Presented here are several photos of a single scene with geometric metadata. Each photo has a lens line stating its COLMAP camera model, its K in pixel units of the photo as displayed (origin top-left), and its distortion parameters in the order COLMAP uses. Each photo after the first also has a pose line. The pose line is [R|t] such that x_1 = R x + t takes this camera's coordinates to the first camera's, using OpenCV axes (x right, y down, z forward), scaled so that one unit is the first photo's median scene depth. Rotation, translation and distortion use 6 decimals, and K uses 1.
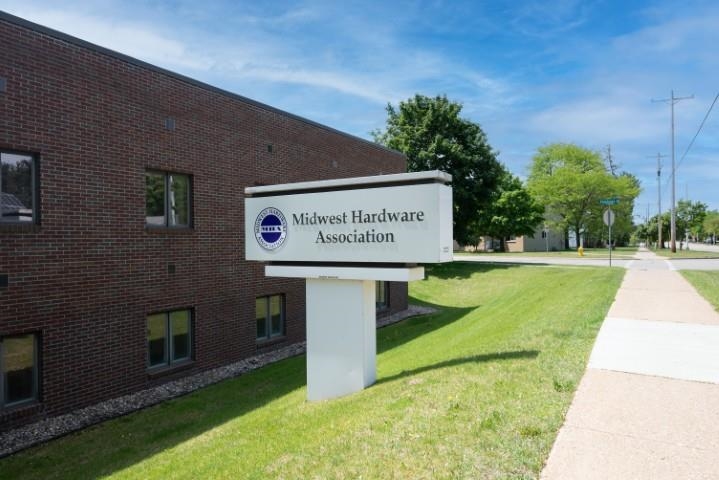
lens RADIAL K [[448.1, 0, 361.5], [0, 448.1, 245.2], [0, 0, 1]] dist [0.004489, 0.000999]
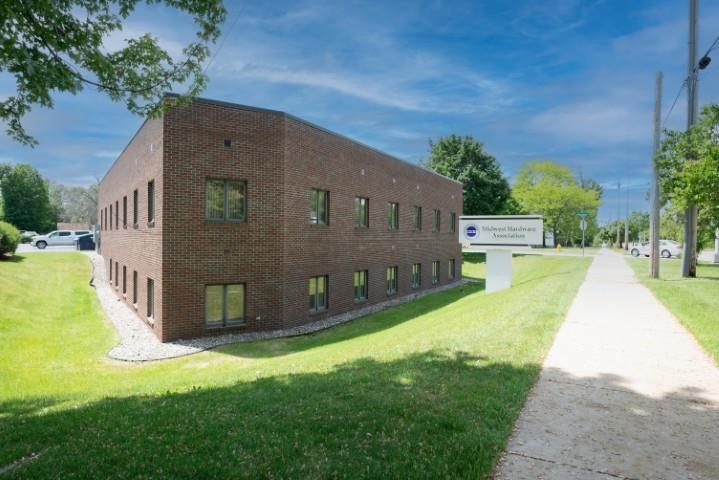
lens RADIAL K [[448.1, 0, 357.5], [0, 448.1, 237.2], [0, 0, 1]] dist [0.004489, 0.000999]
pose [[0.998170, 0.024795, 0.055153, -0.259982], [-0.024449, 0.999677, -0.006935, 0.008240], [-0.055307, 0.005574, 0.998454, -0.420643]]
